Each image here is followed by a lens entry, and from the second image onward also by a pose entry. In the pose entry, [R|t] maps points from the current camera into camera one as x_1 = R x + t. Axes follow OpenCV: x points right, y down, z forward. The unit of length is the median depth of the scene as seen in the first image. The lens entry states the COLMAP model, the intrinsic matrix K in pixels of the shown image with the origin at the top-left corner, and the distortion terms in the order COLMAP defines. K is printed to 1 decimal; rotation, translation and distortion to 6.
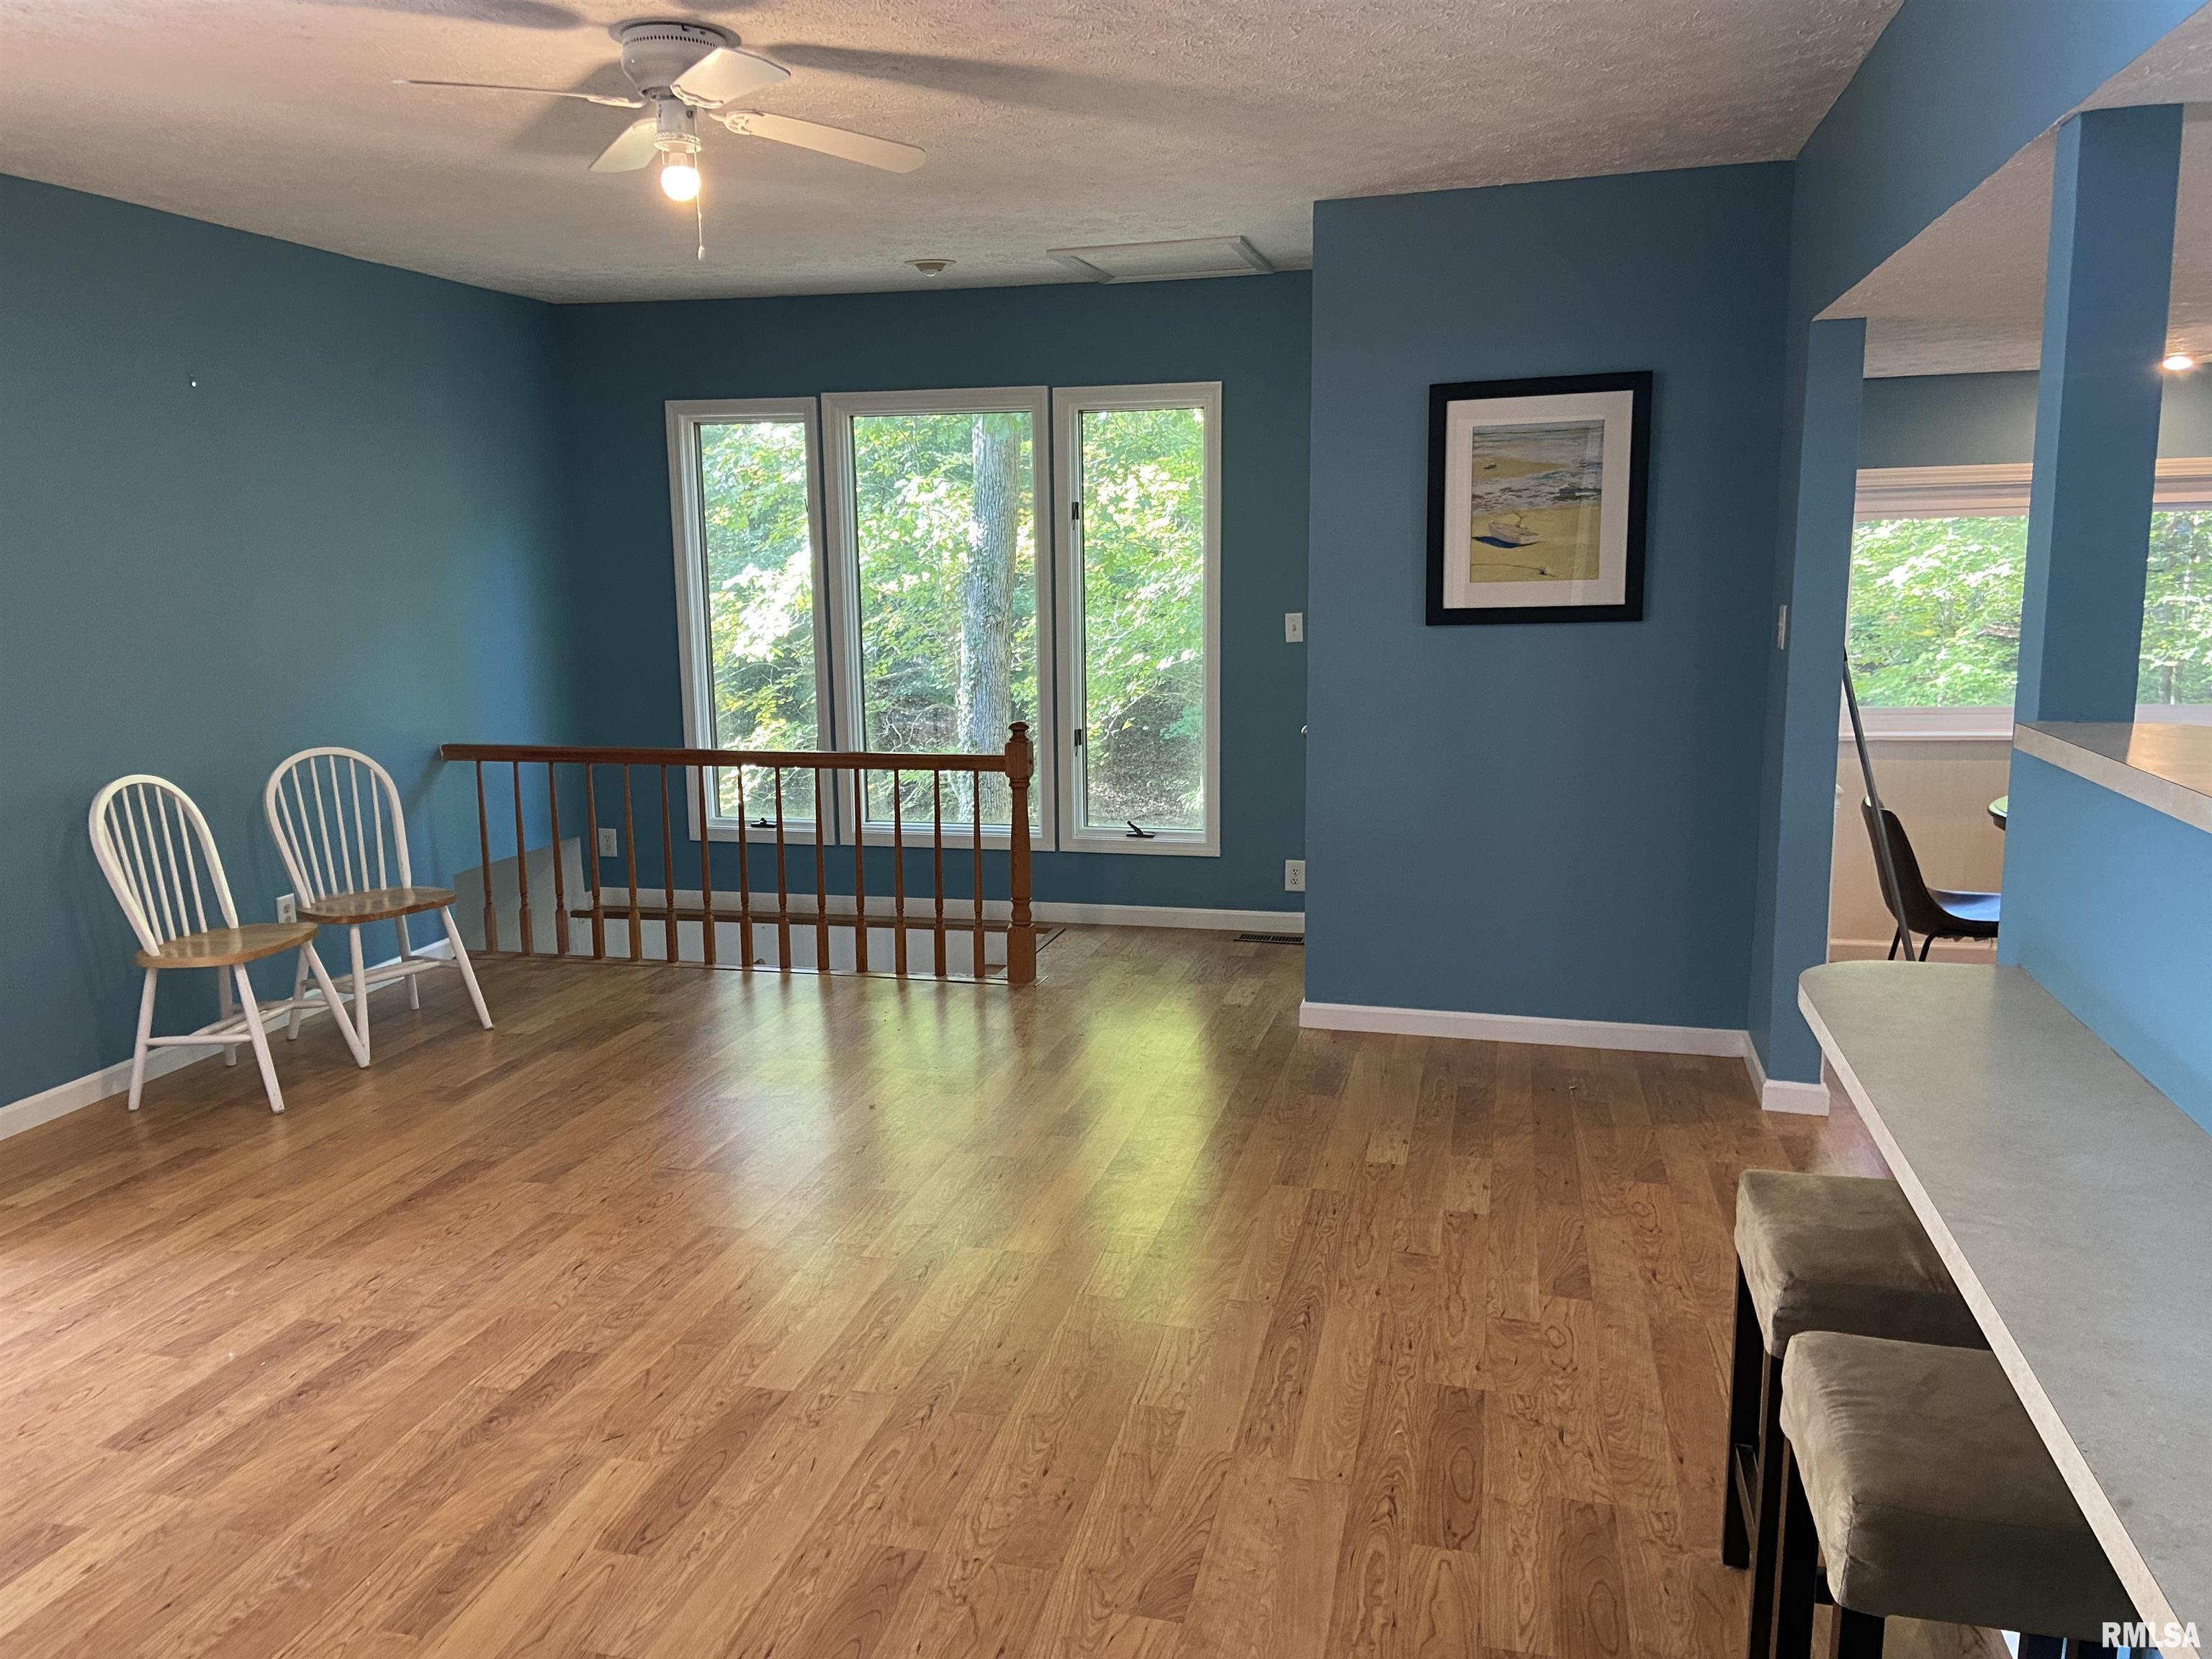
lens RADIAL K [[1667.5, 0, 1090.4], [0, 1667.5, 818.4], [0, 0, 1]] dist [0.121655, -0.152182]
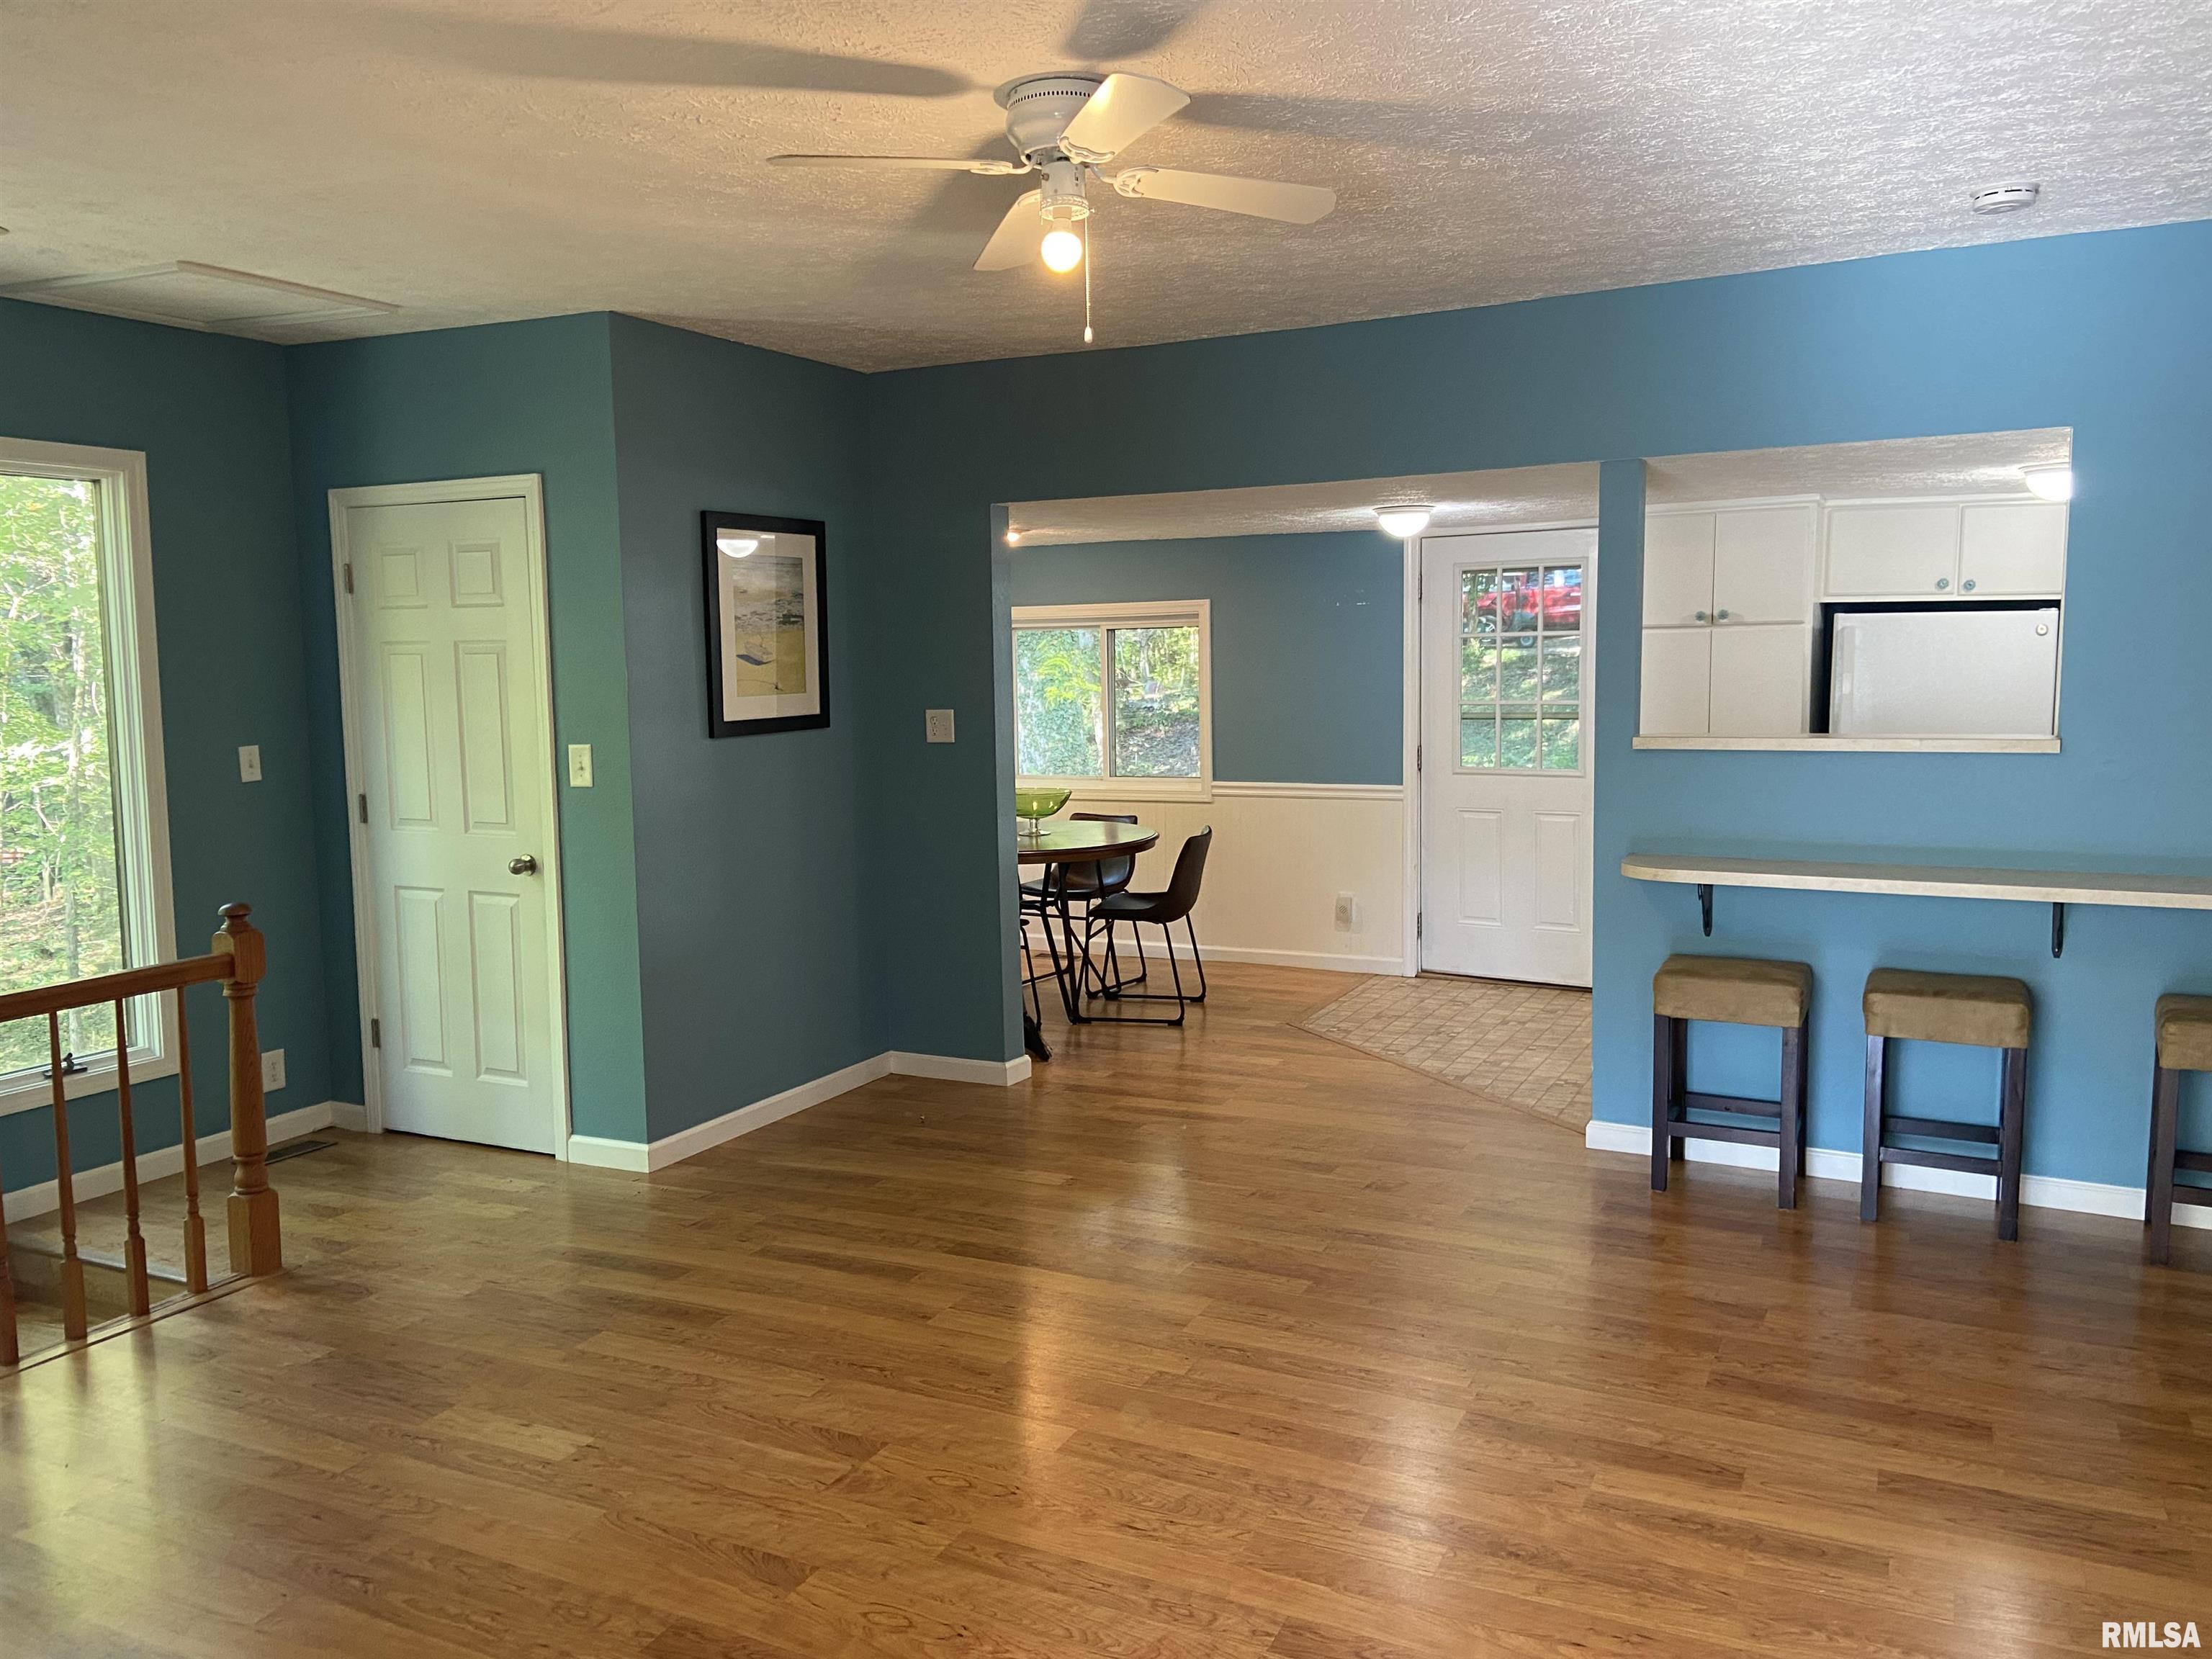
lens RADIAL K [[1650.5, 0, 1088.8], [0, 1650.5, 807.5], [0, 0, 1]] dist [0.095667, -0.110873]
pose [[0.218808, -0.079325, 0.972538, -1.164838], [0.166830, 0.985056, 0.042811, -0.123124], [-0.961400, 0.152881, 0.228772, 0.866048]]
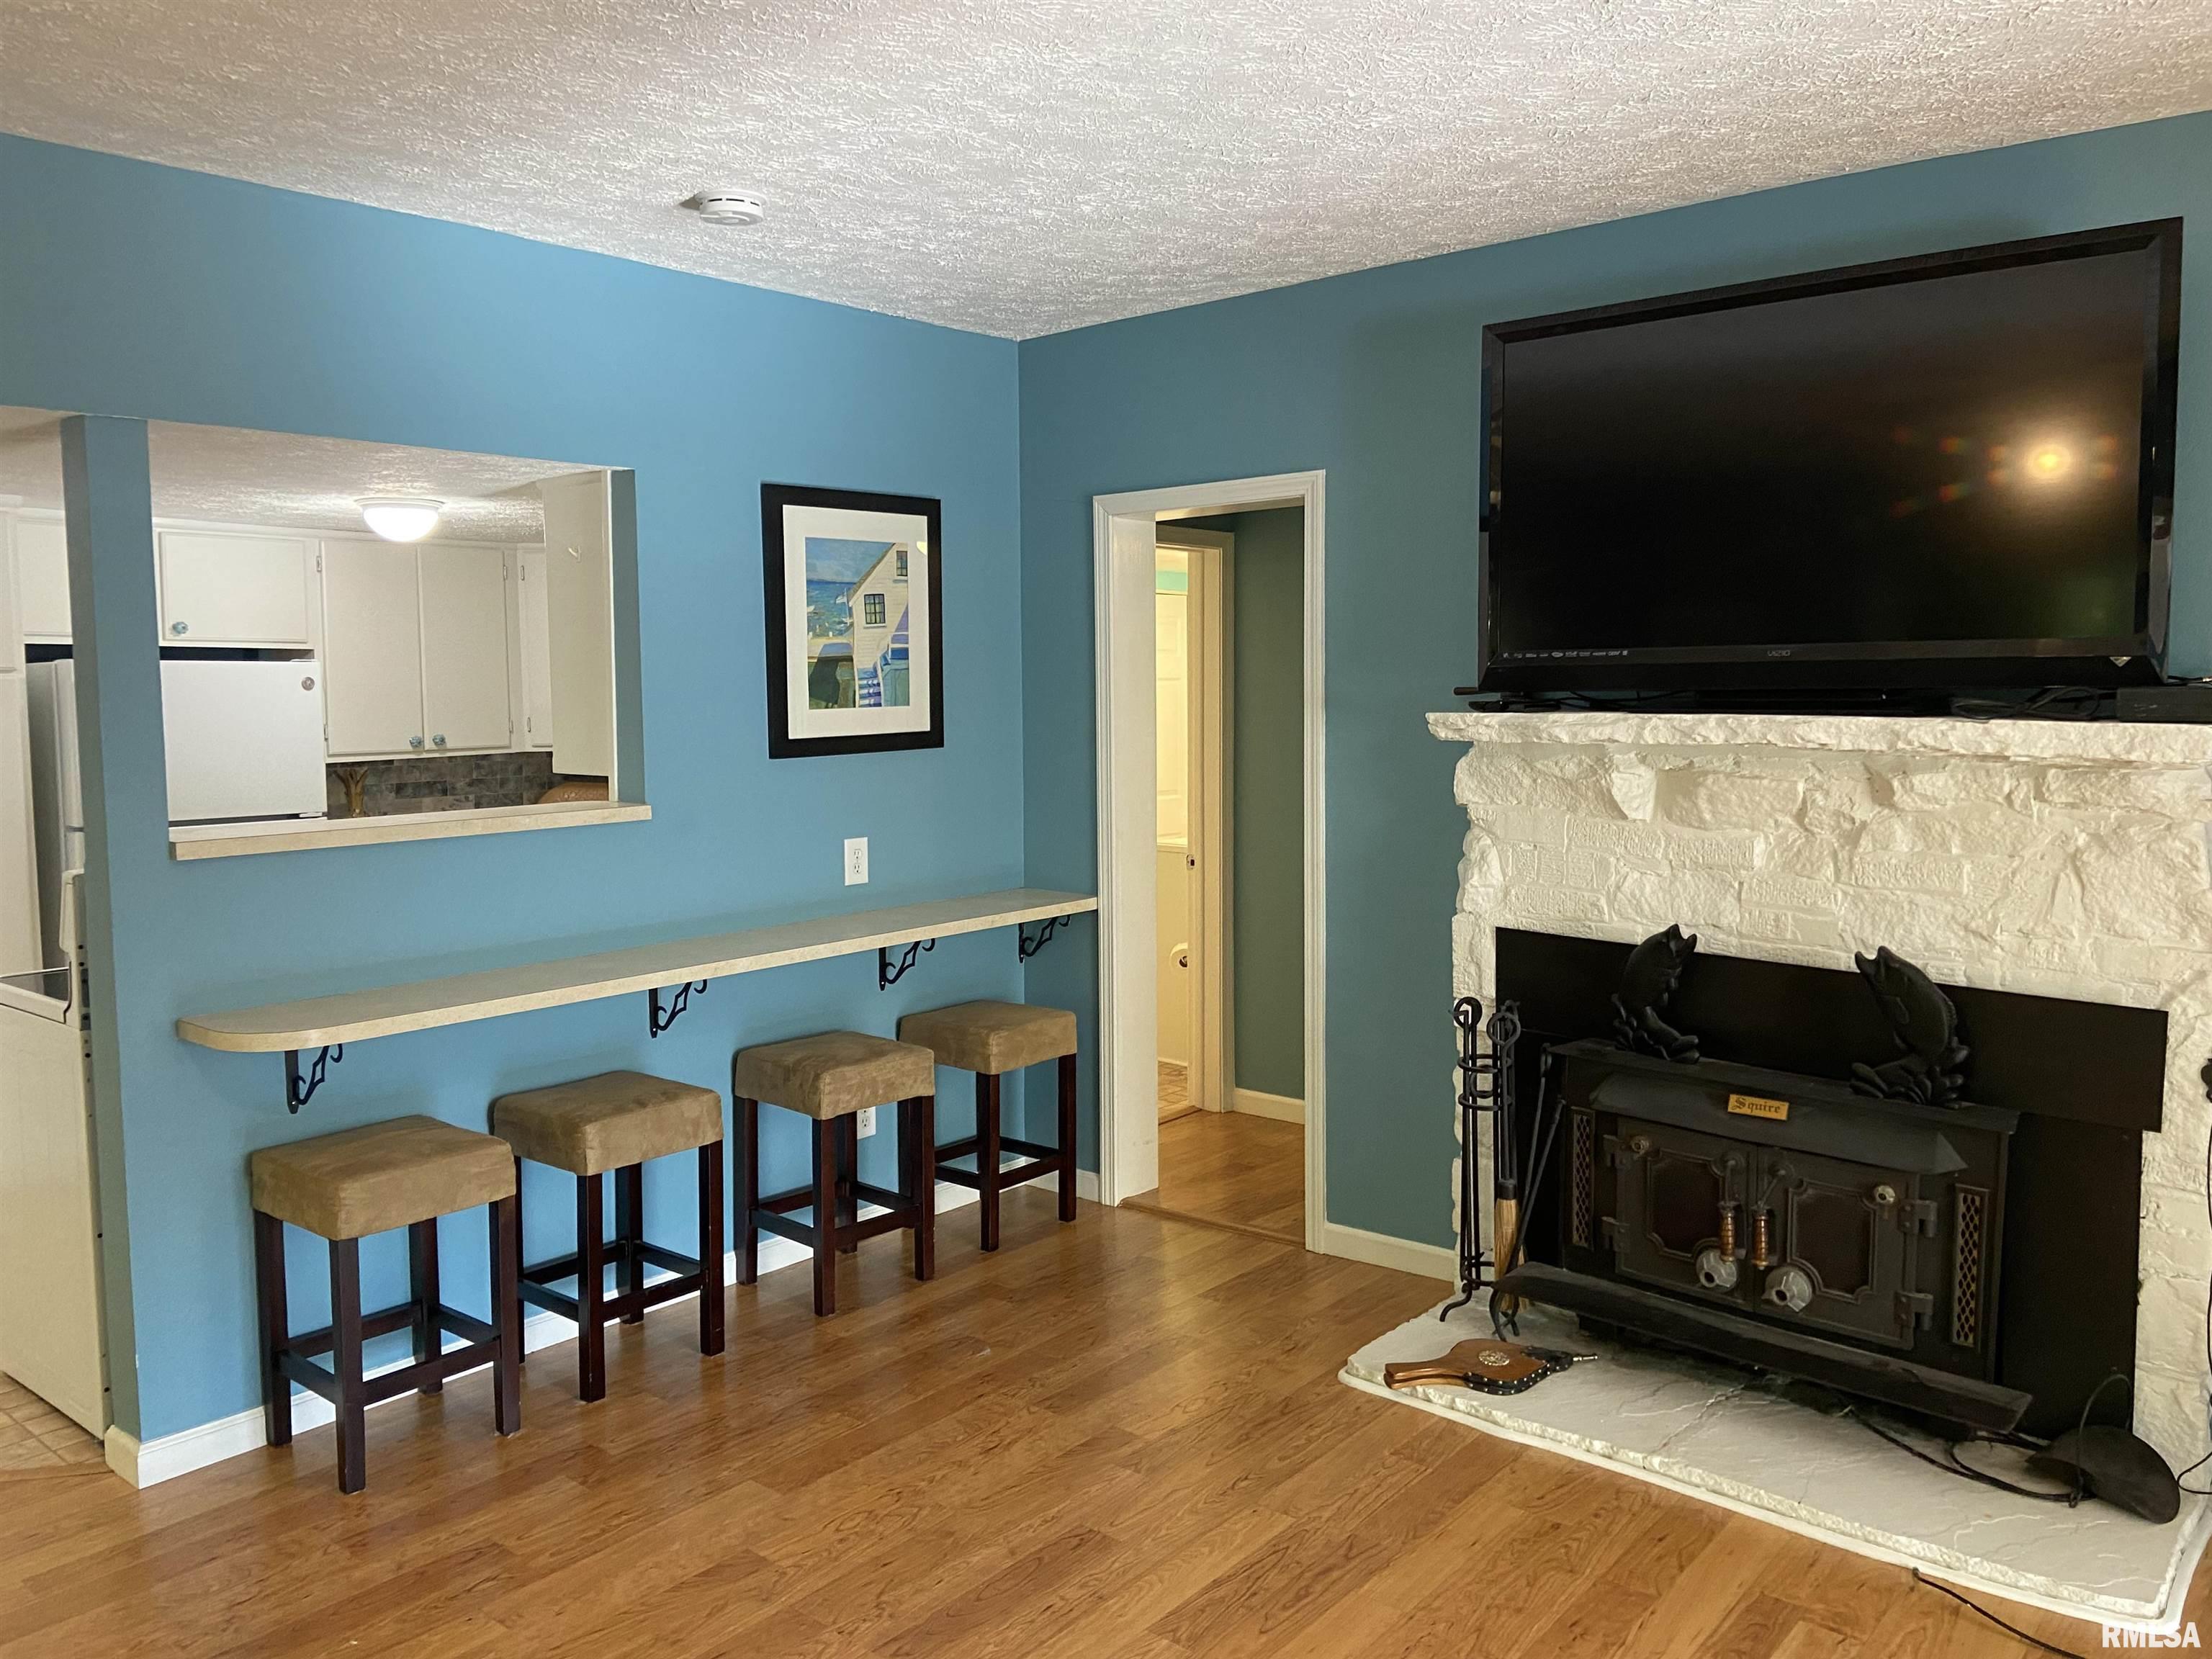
lens RADIAL K [[1650.5, 0, 1088.8], [0, 1650.5, 807.5], [0, 0, 1]] dist [0.095667, -0.110873]
pose [[-0.896458, -0.012885, 0.442941, -0.523002], [0.093510, 0.971567, 0.217516, -0.222894], [-0.433149, 0.236414, -0.869764, 1.347908]]
